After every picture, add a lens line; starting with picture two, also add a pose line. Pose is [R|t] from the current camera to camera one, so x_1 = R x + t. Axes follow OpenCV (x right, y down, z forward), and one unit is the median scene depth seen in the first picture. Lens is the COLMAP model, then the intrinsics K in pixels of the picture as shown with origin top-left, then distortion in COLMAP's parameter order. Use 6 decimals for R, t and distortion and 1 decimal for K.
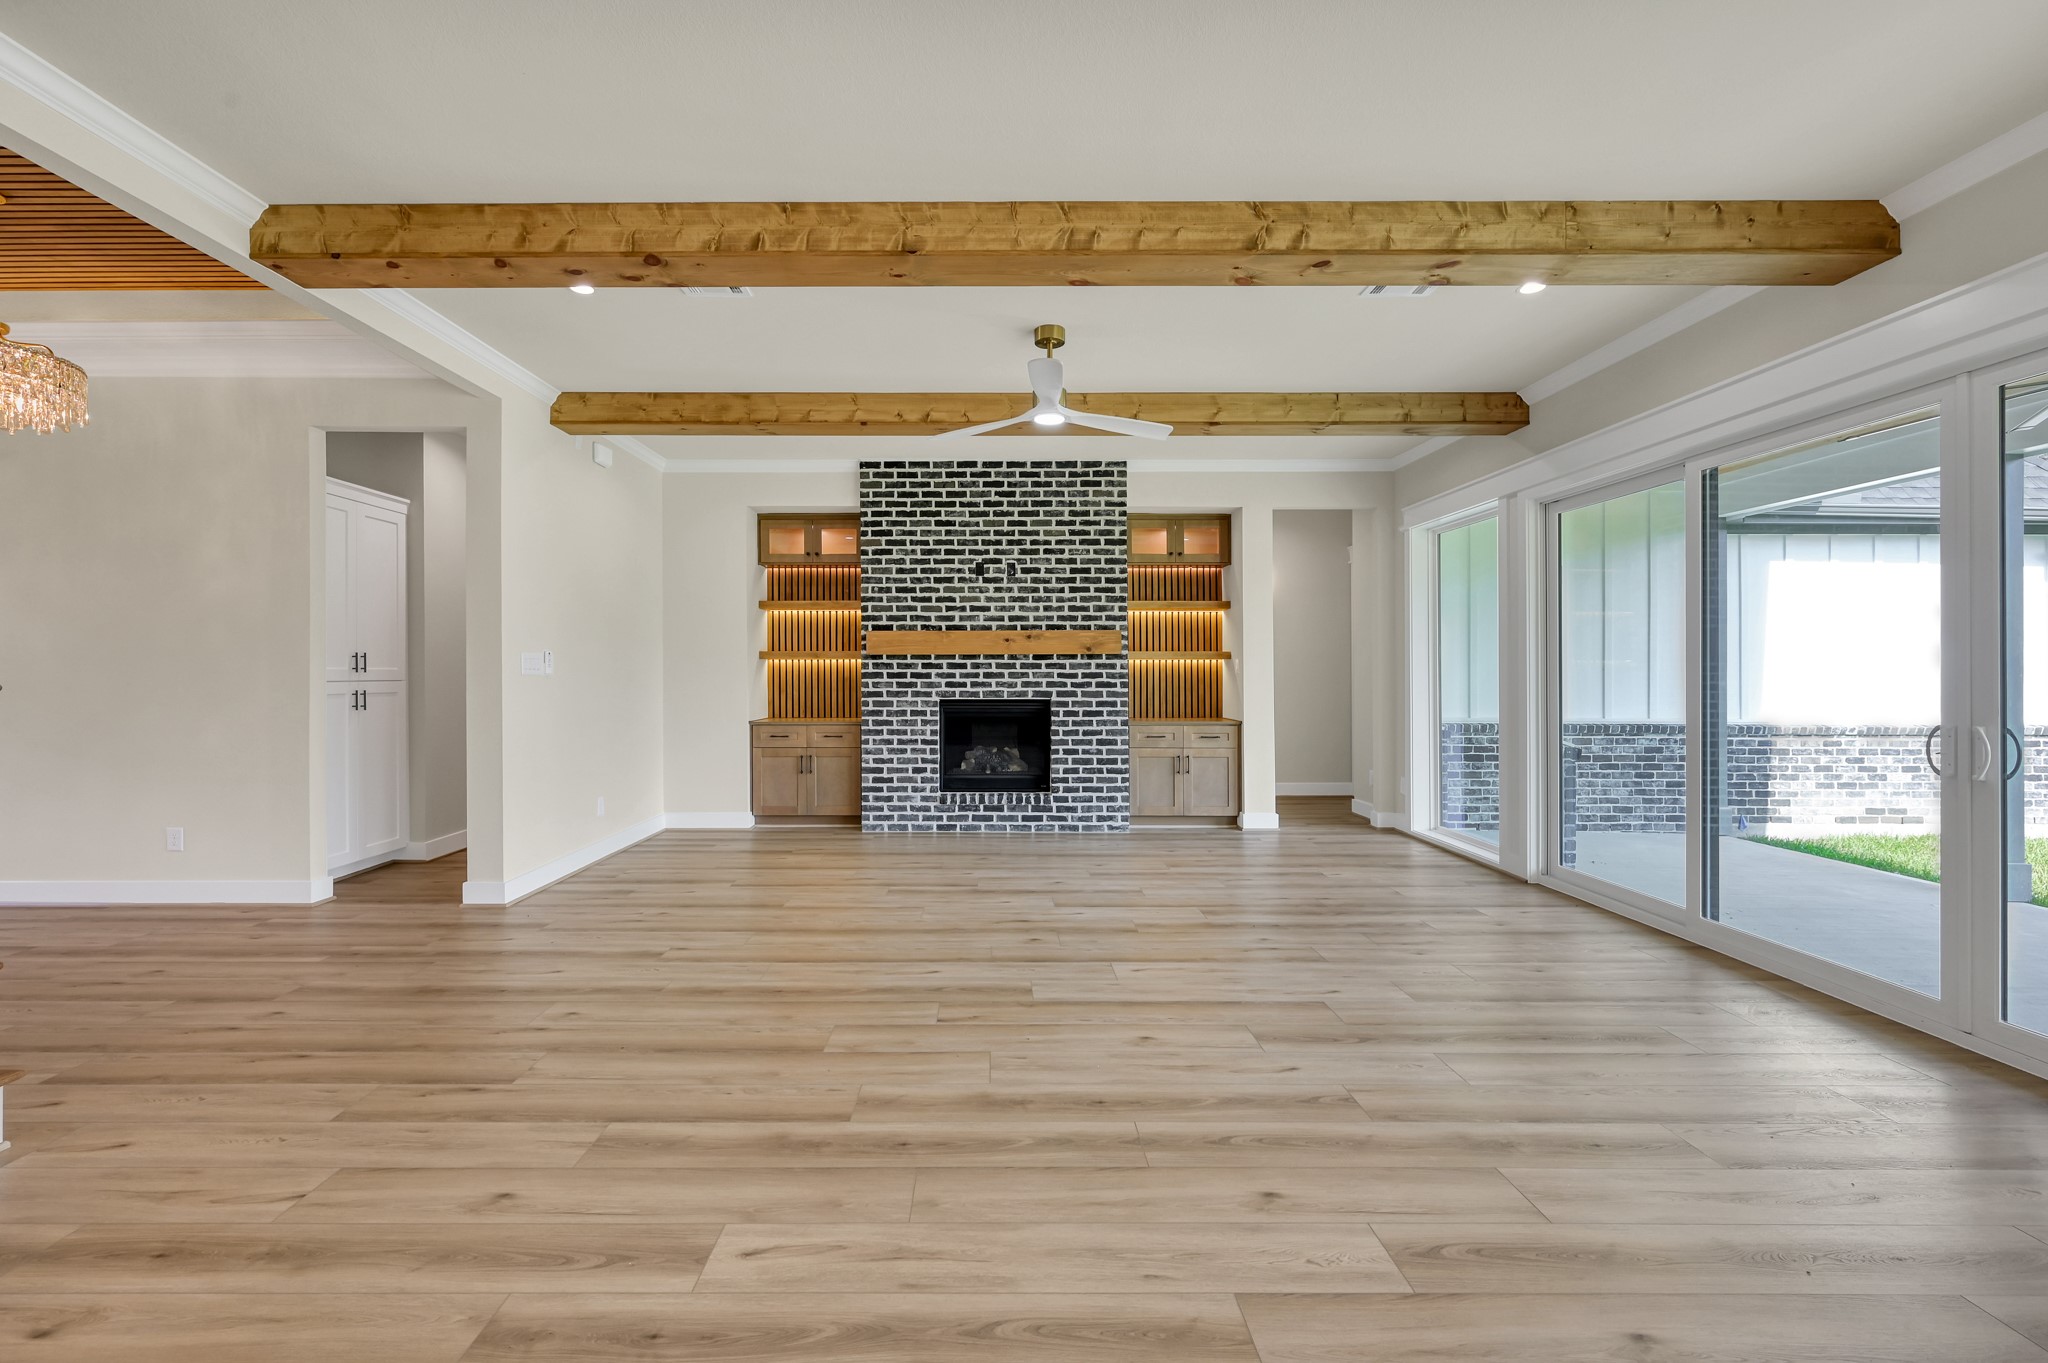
lens RADIAL K [[880.1, 0, 1022.3], [0, 880.1, 665.8], [0, 0, 1]] dist [-0.002583, 0.000344]
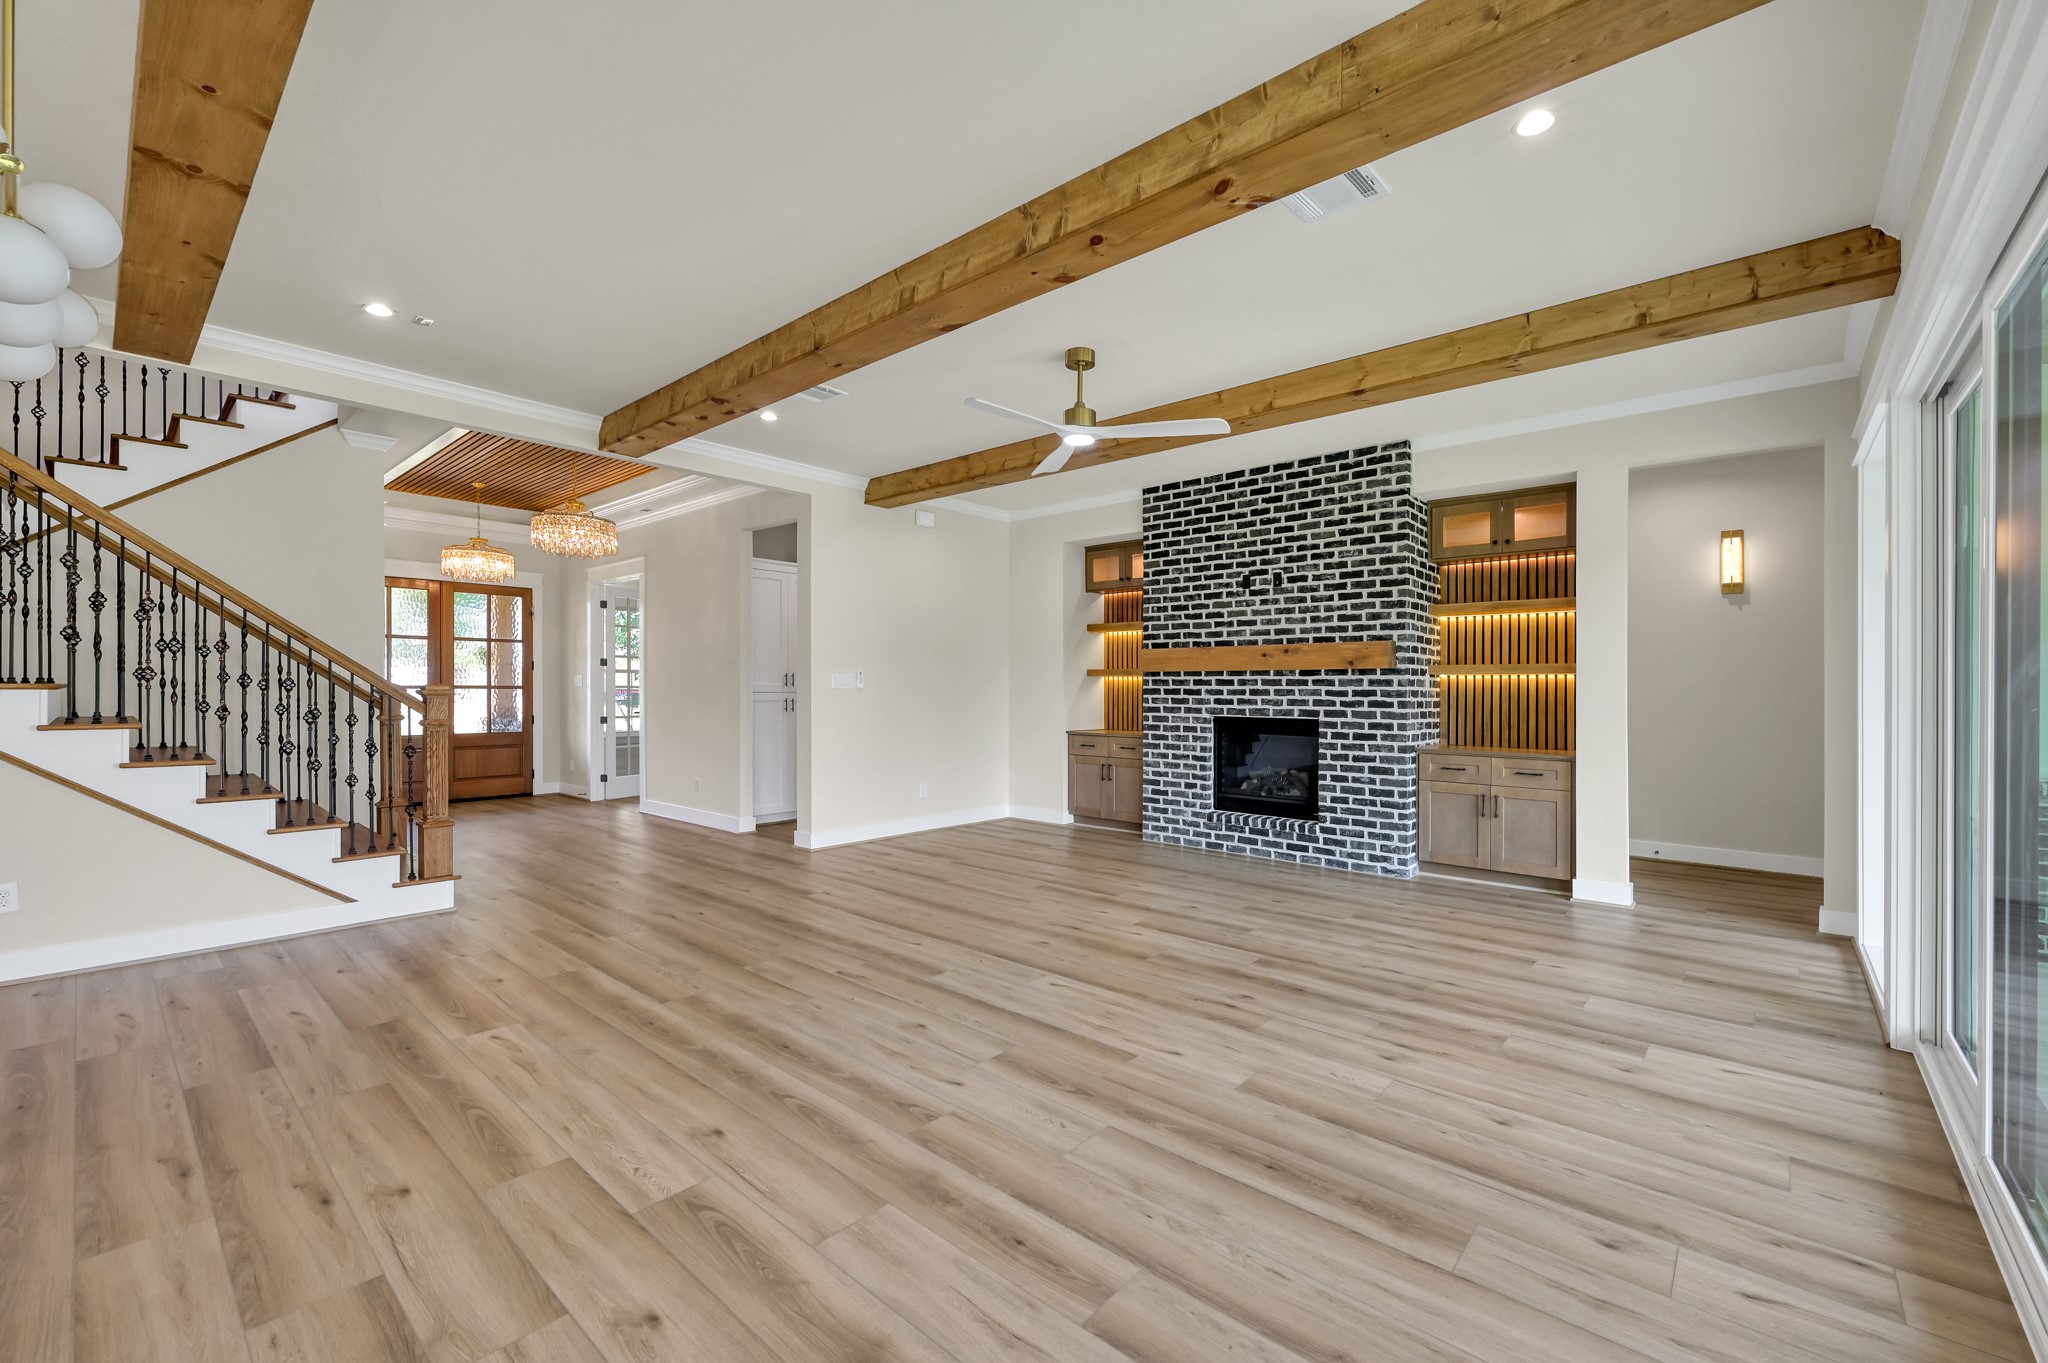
lens RADIAL K [[880.1, 0, 1030.4], [0, 880.1, 690.4], [0, 0, 1]] dist [-0.002583, 0.000344]
pose [[0.732460, 0.006388, -0.680781, 0.590703], [-0.000610, 0.999962, 0.008727, 0.000780], [0.680810, -0.005976, 0.732435, 0.183066]]
